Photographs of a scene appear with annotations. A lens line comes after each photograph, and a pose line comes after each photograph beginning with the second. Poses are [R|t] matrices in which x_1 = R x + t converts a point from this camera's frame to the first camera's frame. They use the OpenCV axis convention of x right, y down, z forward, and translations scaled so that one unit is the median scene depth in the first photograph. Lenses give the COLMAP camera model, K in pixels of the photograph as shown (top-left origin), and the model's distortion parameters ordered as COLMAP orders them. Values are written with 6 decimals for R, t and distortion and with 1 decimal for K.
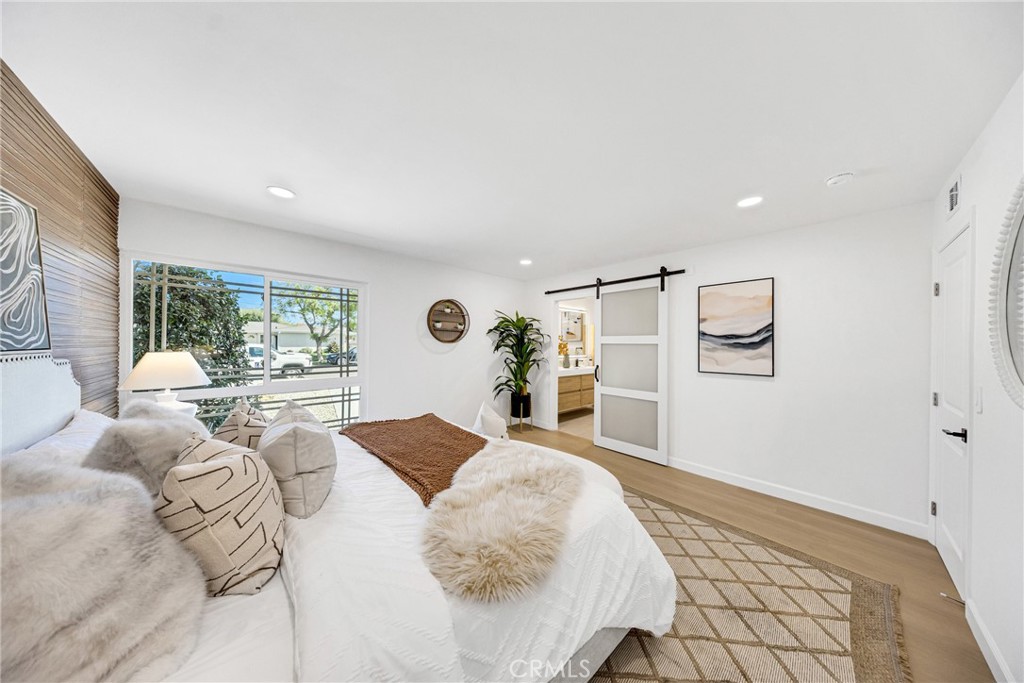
lens RADIAL K [[302.3, 0, 520.1], [0, 302.3, 342.1], [0, 0, 1]] dist [0.004305, -0.000142]
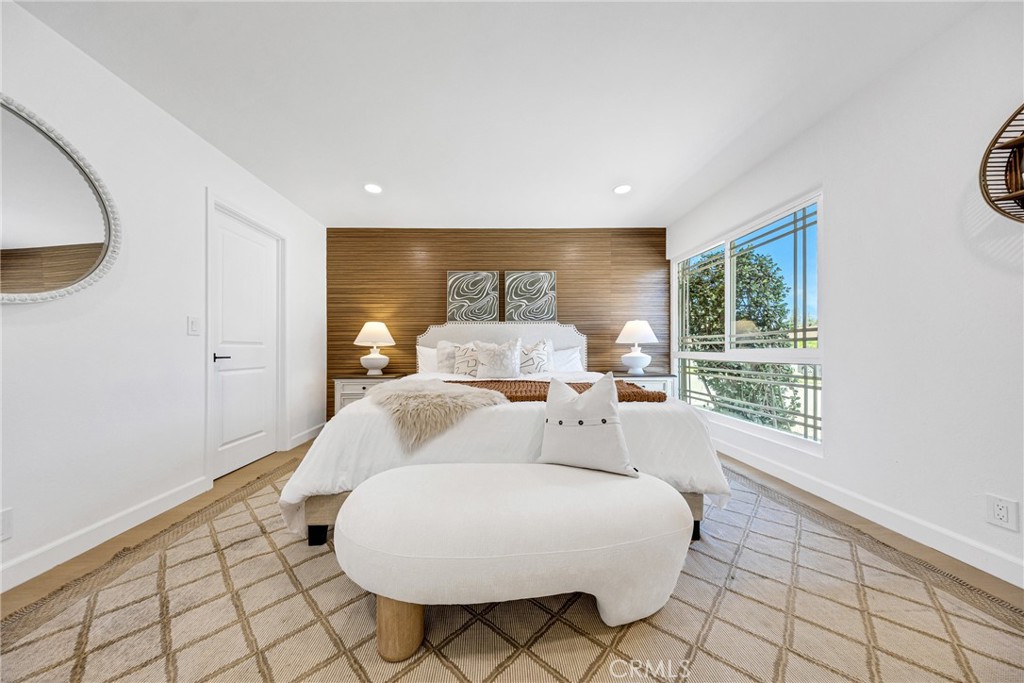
lens RADIAL K [[302.3, 0, 498.4], [0, 302.3, 350.4], [0, 0, 1]] dist [0.004305, -0.000142]
pose [[-0.675339, -0.002946, -0.737501, 0.284402], [0.001378, 0.999985, -0.005256, 0.106346], [0.737506, -0.004566, -0.675325, 0.839474]]
